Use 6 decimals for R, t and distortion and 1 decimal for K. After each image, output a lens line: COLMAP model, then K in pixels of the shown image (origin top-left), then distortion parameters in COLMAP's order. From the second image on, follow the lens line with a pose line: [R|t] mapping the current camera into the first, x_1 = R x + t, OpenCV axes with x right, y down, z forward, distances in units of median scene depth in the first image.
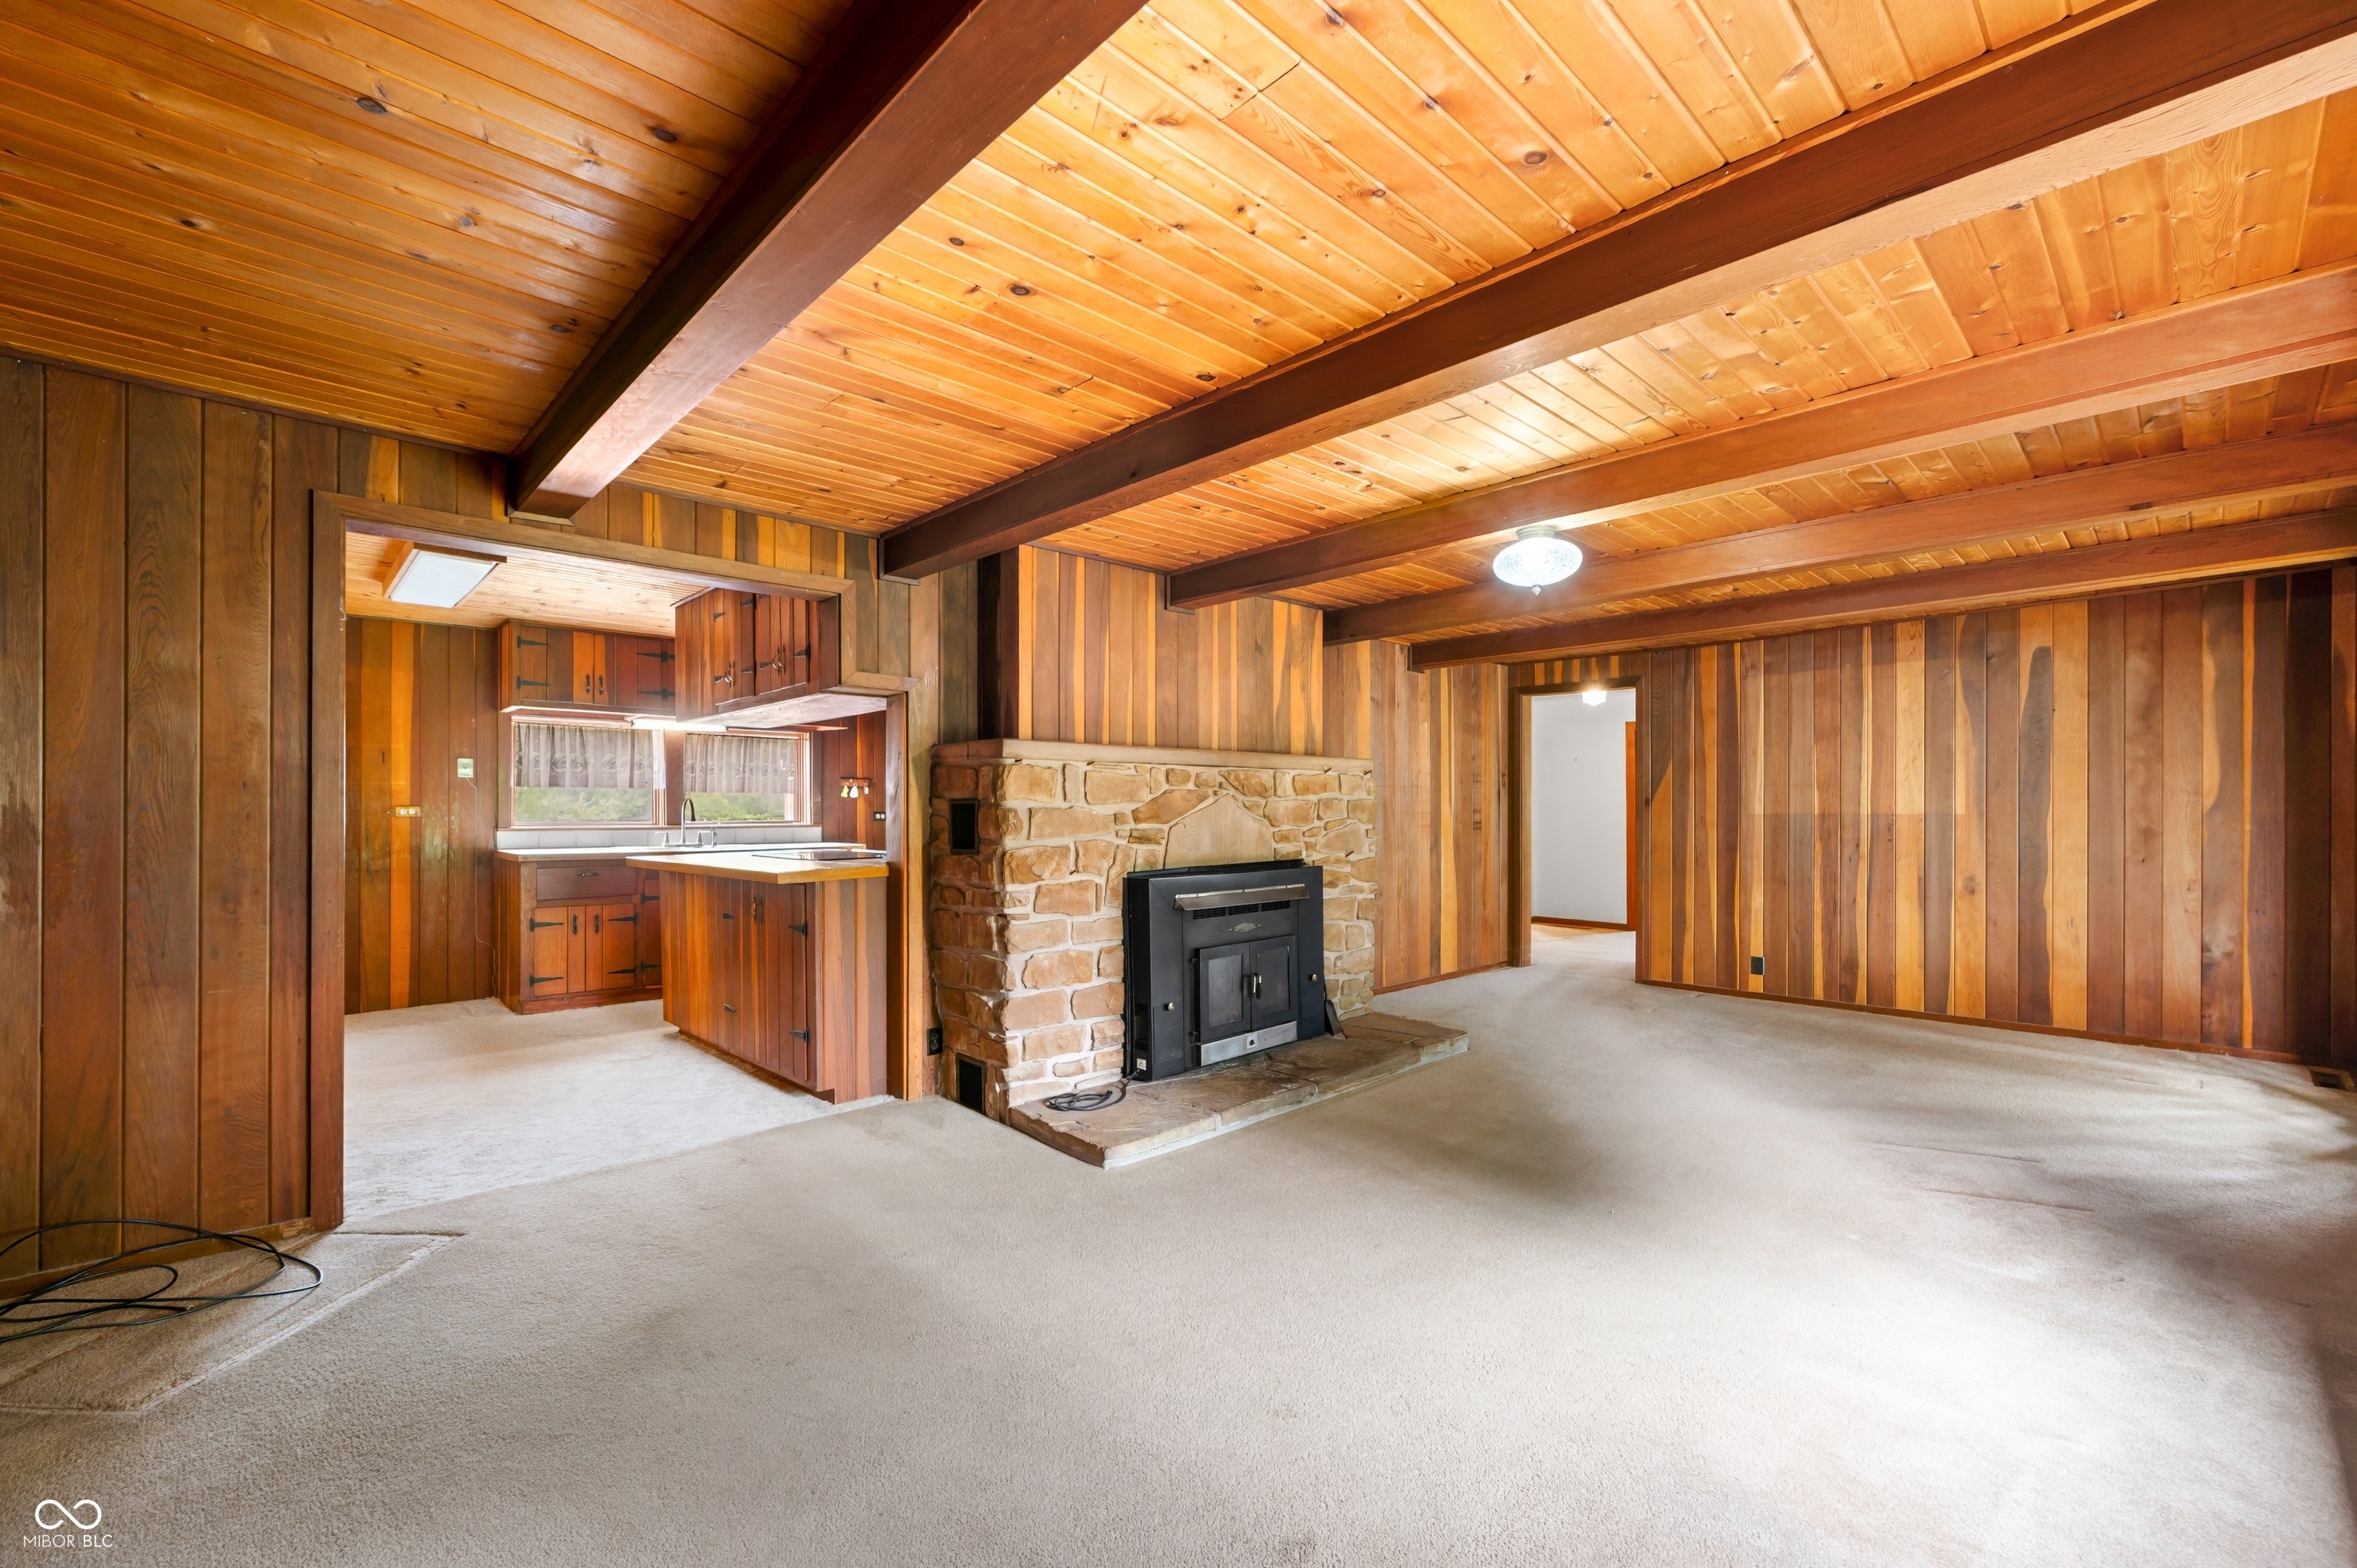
lens RADIAL K [[945.2, 0, 1185.2], [0, 945.2, 800.6], [0, 0, 1]] dist [0.007795, 0.000301]
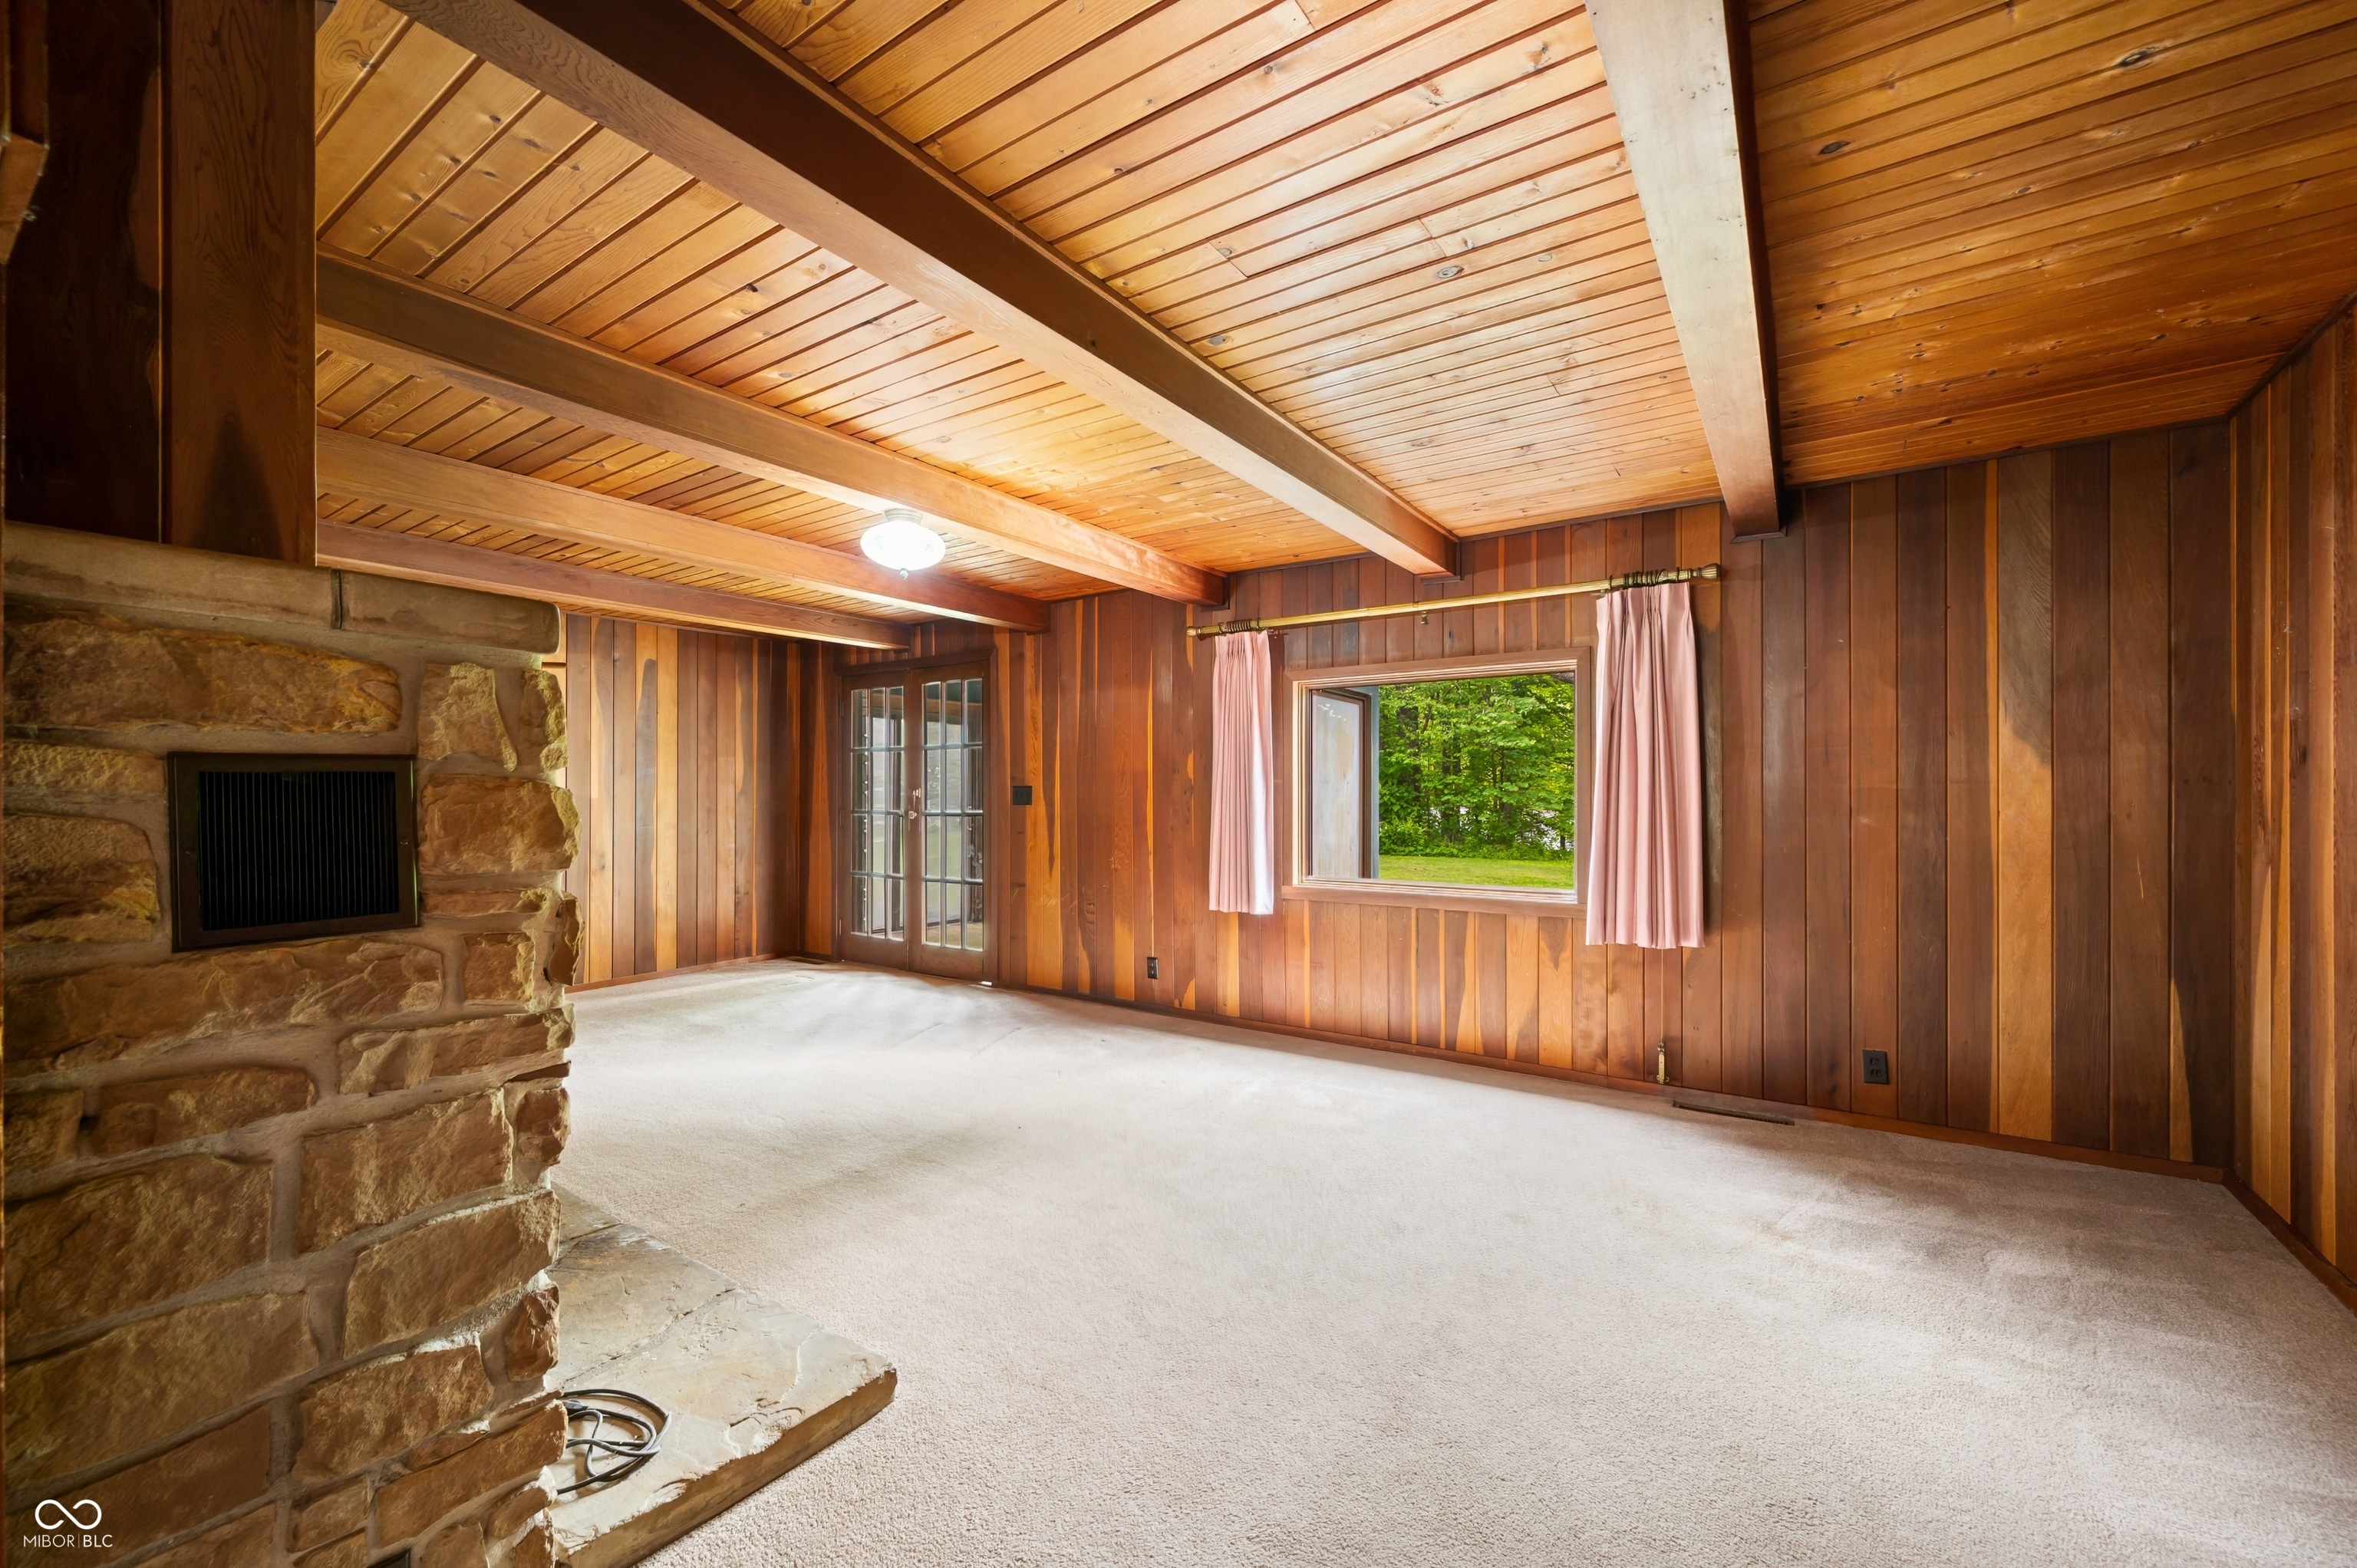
lens RADIAL K [[980.9, 0, 1161.1], [0, 980.9, 797.3], [0, 0, 1]] dist [0.003013, 0.000103]
pose [[-0.197746, -0.003300, 0.980248, -0.533439], [-0.009014, 0.999958, 0.001548, 0.007500], [-0.980212, -0.008530, -0.197768, 0.713724]]
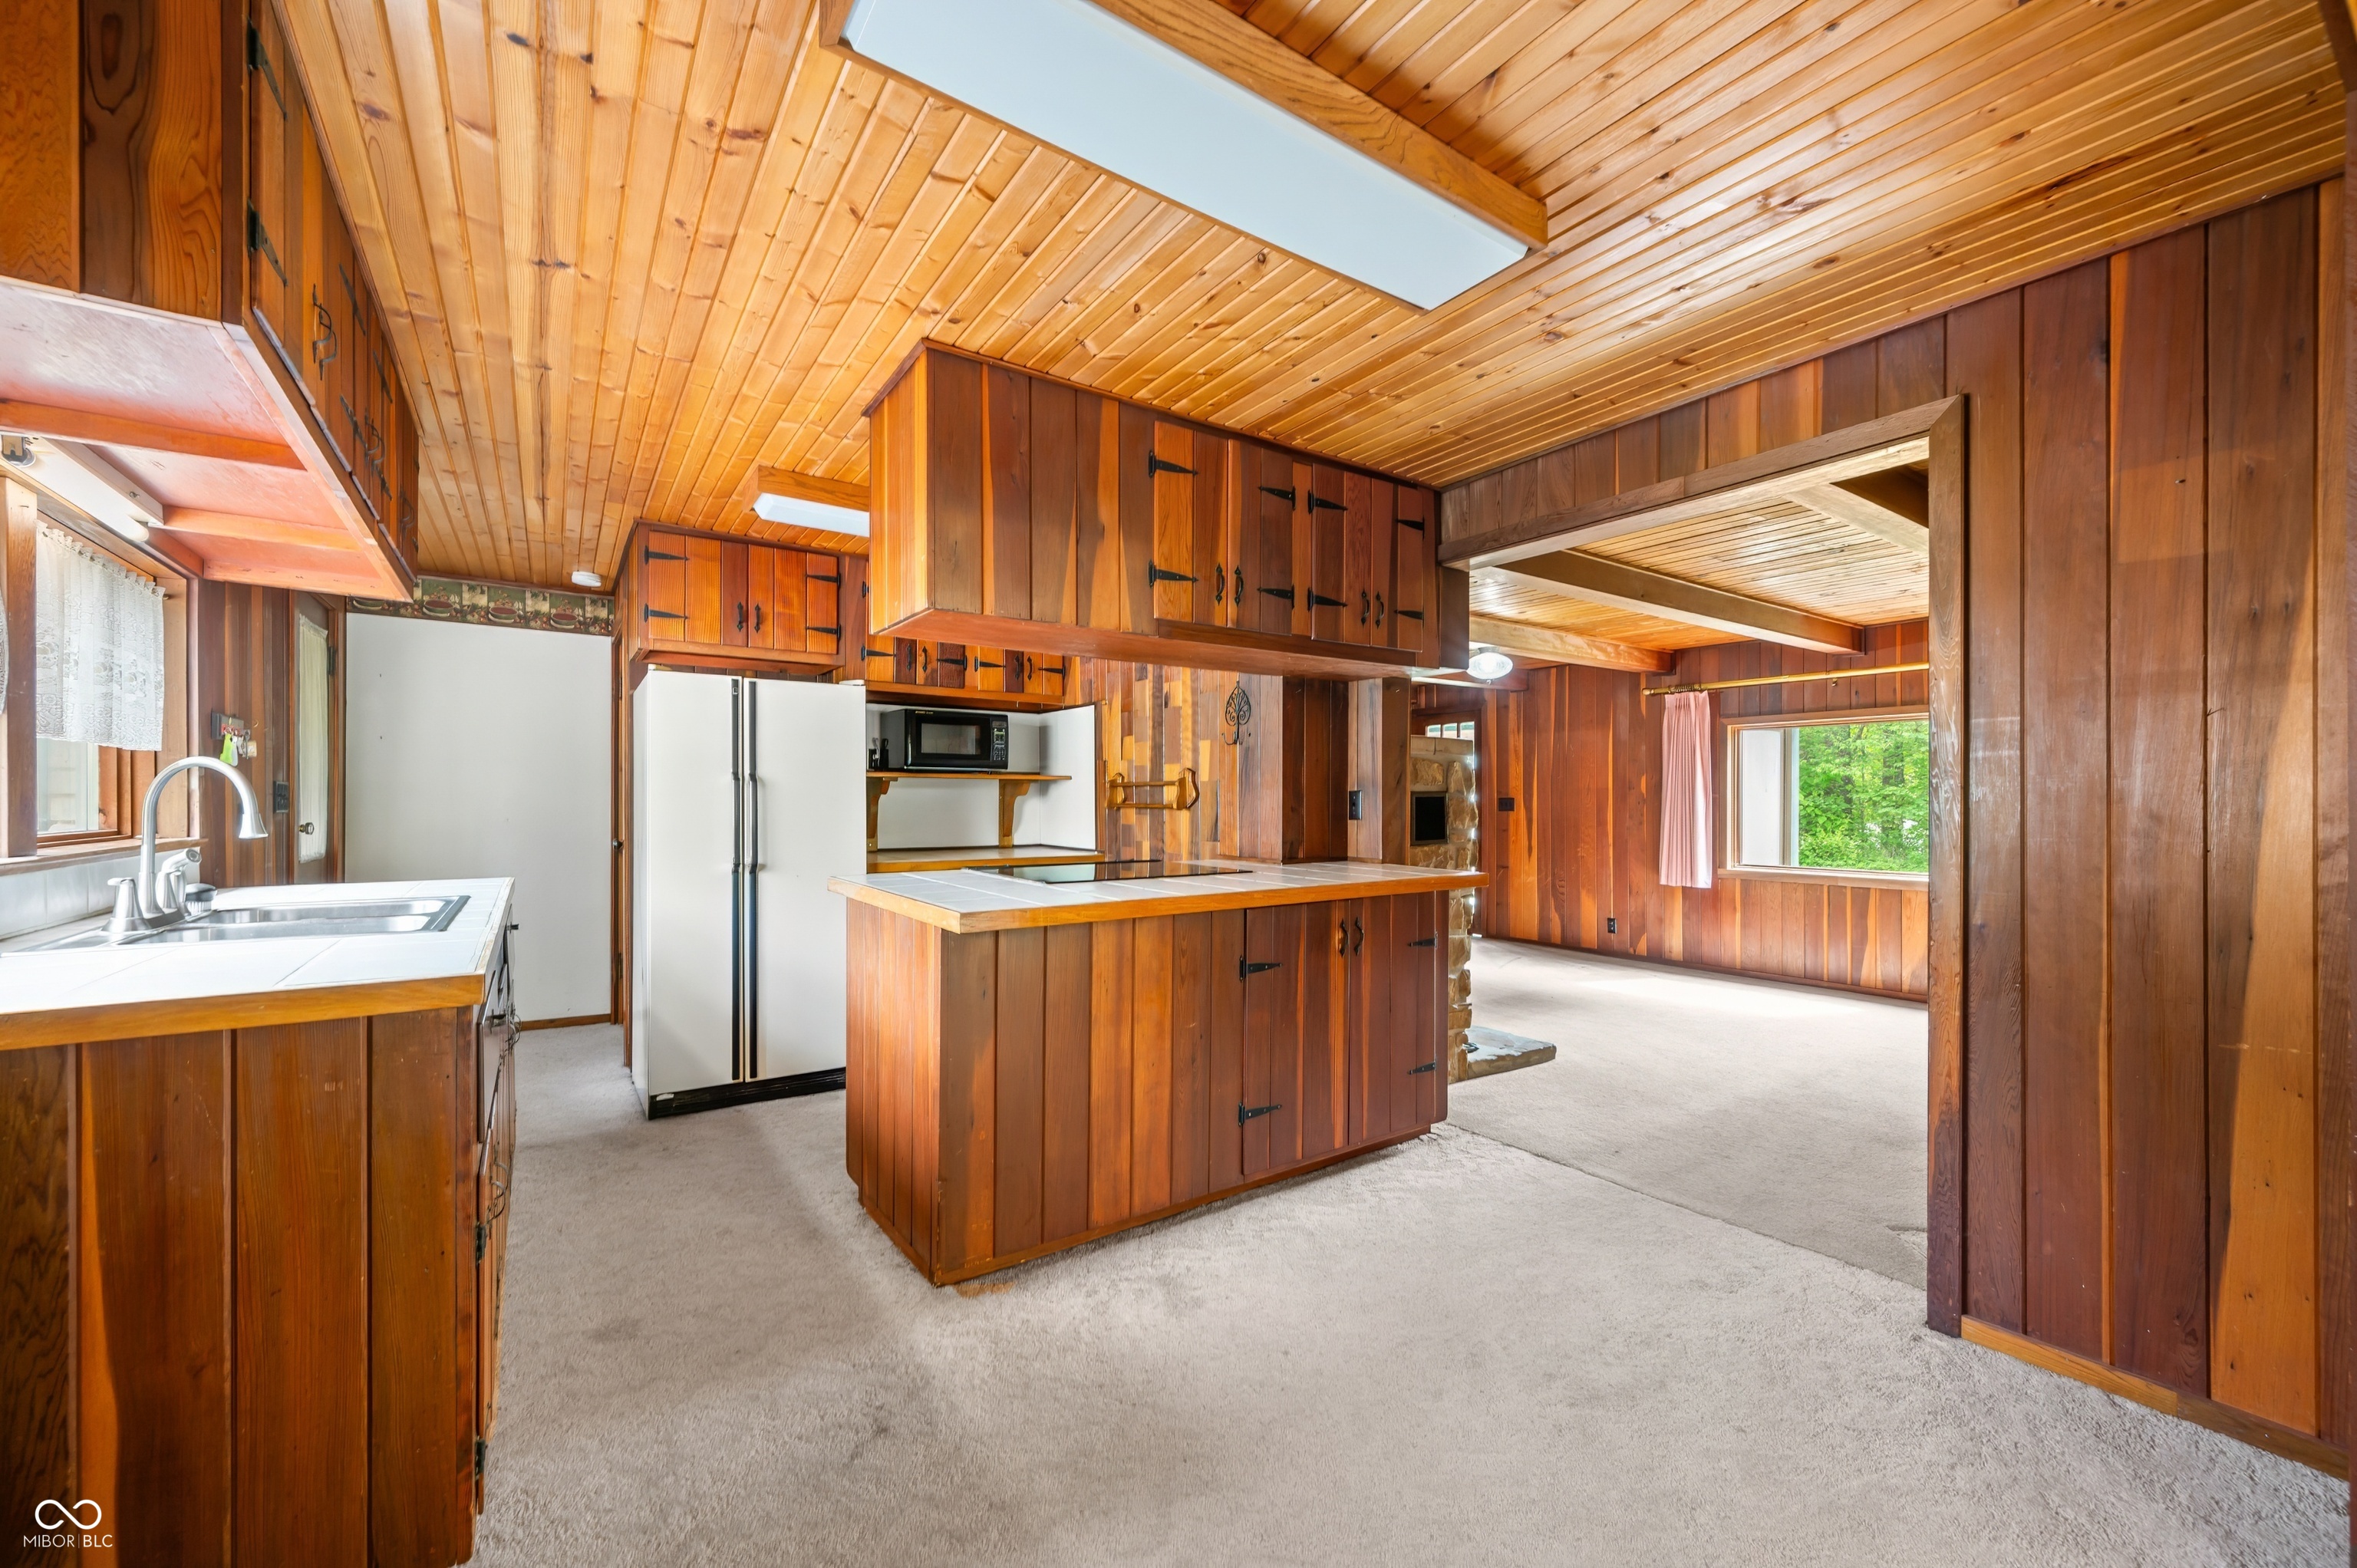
lens RADIAL K [[945.2, 0, 1185.2], [0, 945.2, 800.6], [0, 0, 1]] dist [0.007795, 0.000301]
pose [[0.158128, 0.002532, 0.987415, -1.164265], [-0.015392, 0.999882, -0.000099, 0.011500], [-0.987299, -0.015183, 0.158148, 0.987470]]
